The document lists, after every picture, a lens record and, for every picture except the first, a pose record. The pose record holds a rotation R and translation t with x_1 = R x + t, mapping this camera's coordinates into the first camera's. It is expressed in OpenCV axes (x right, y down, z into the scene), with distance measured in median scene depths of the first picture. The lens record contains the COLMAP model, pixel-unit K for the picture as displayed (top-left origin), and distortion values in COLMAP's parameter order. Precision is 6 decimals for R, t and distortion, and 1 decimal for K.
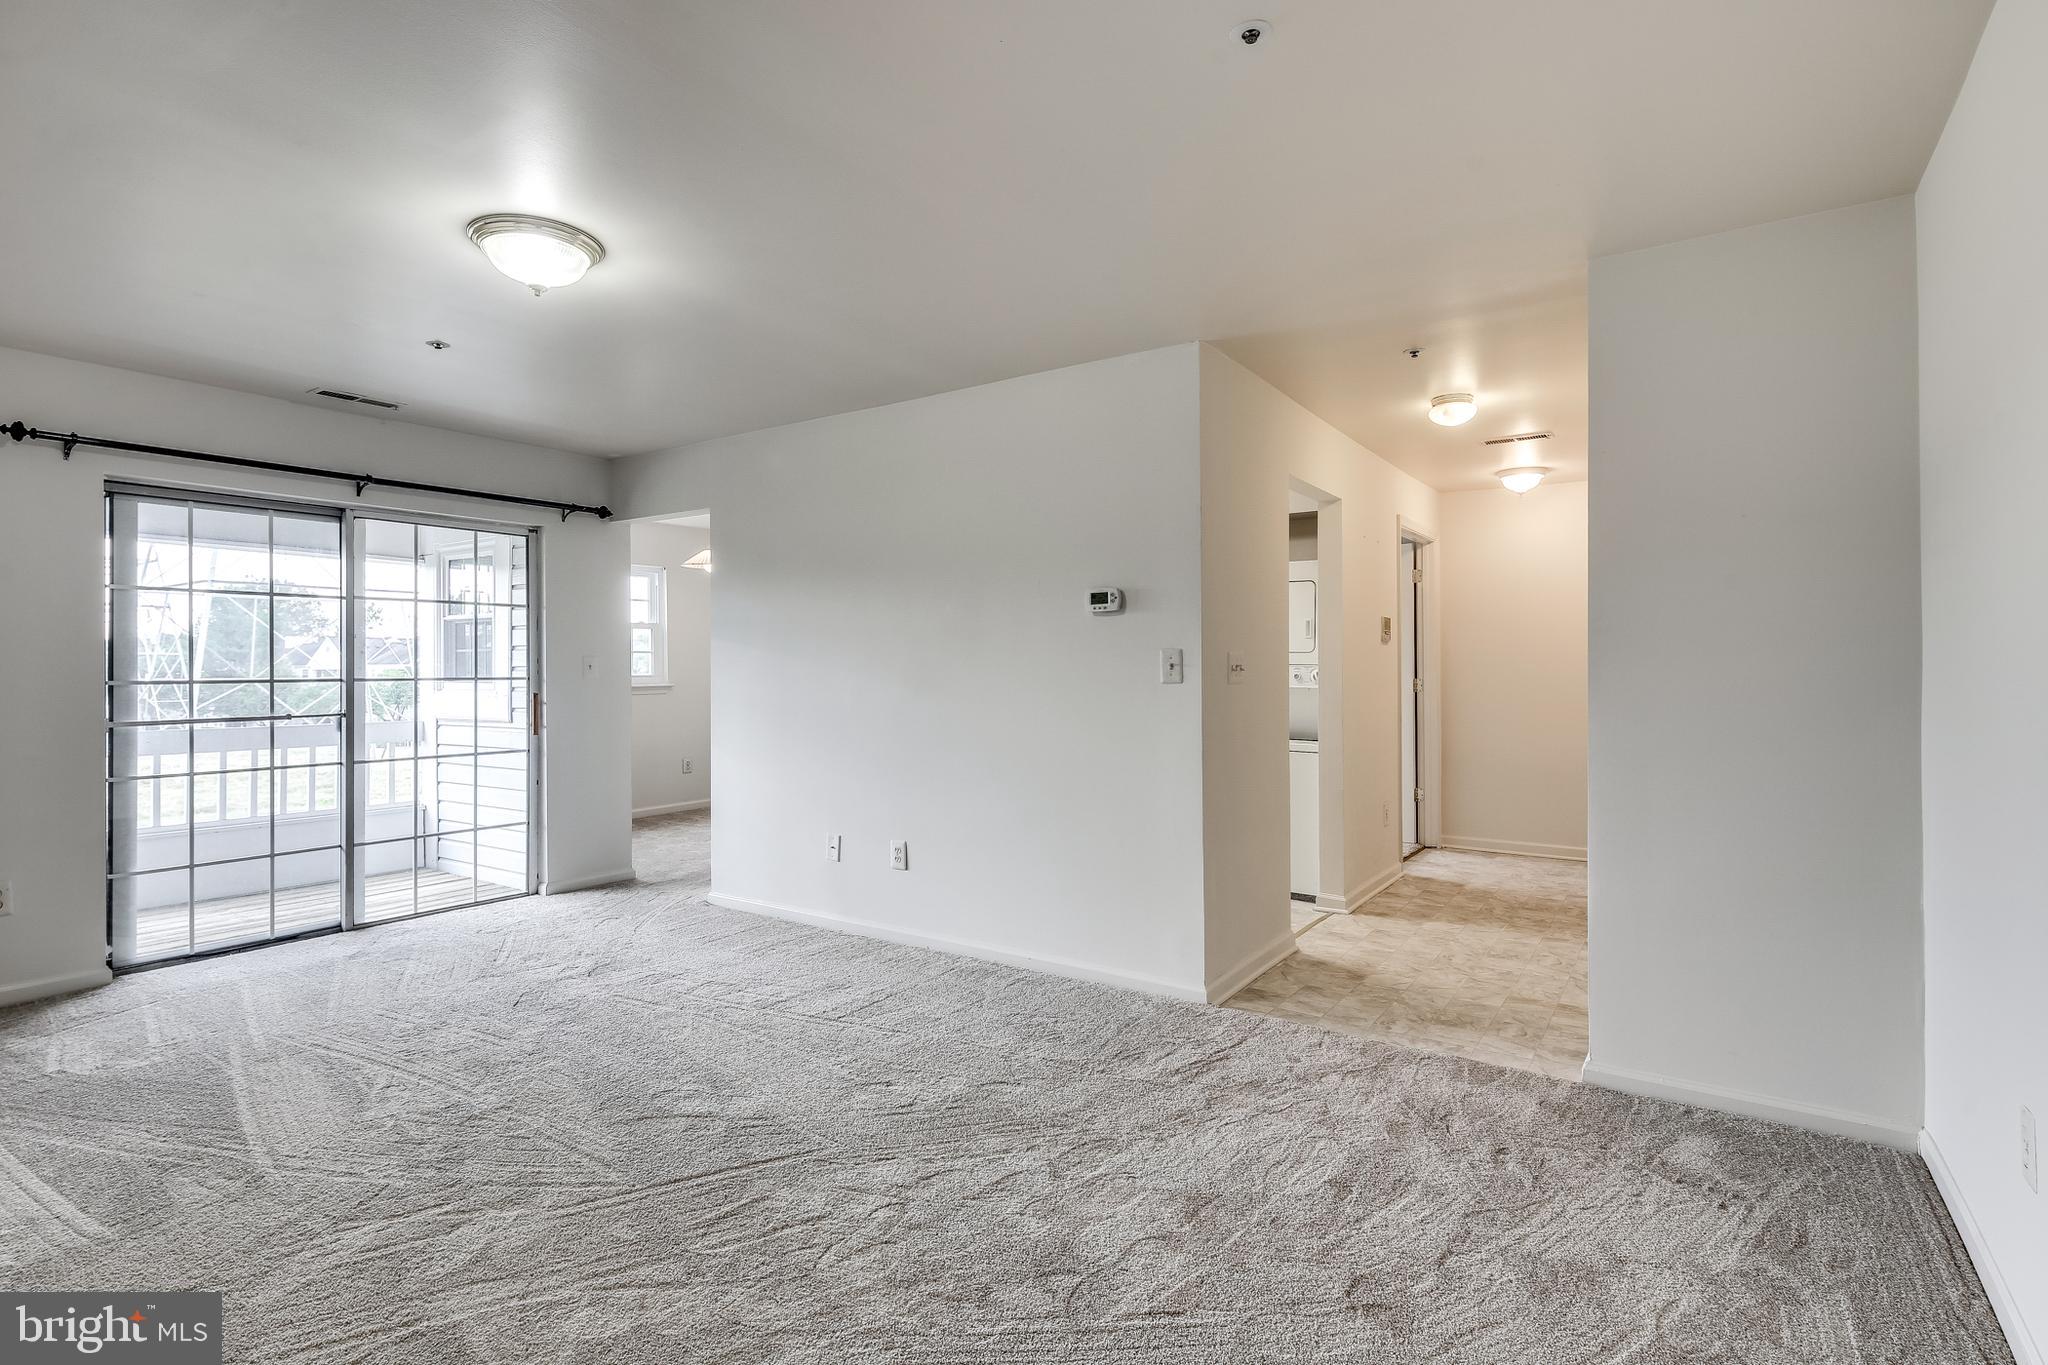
lens RADIAL K [[1007.3, 0, 1017.3], [0, 1007.3, 675.5], [0, 0, 1]] dist [0.002419, -0.005746]
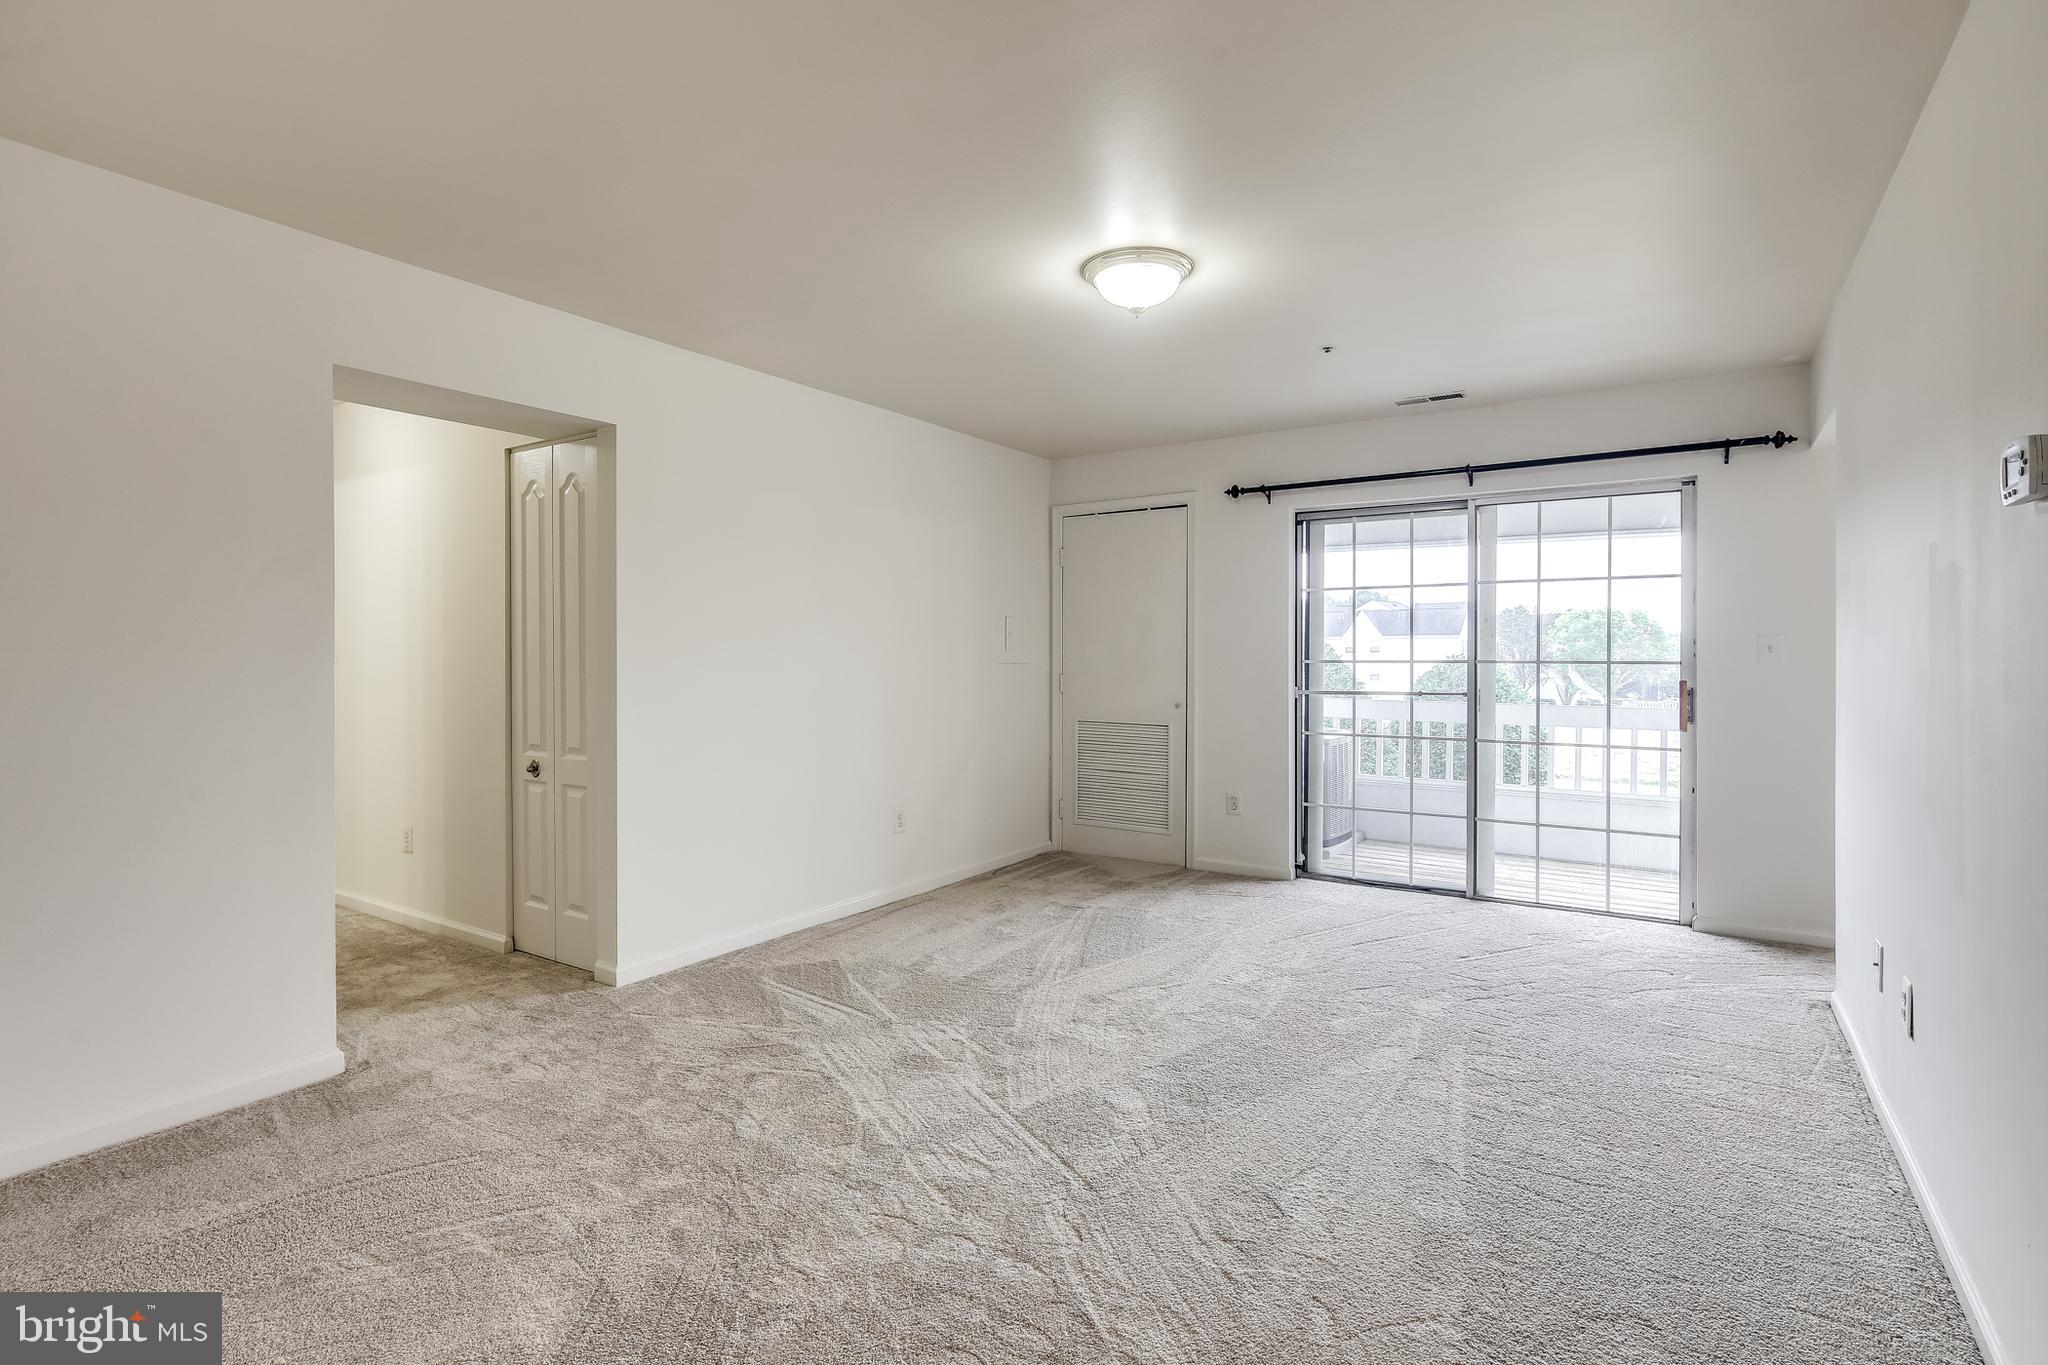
lens RADIAL K [[1007.3, 0, 1018.3], [0, 1007.3, 665.3], [0, 0, 1]] dist [0.002419, -0.005746]
pose [[0.000308, 0.016794, -0.999859, 0.390392], [-0.006656, 0.999837, 0.016791, -0.006066], [0.999978, 0.006650, 0.000419, 0.522999]]
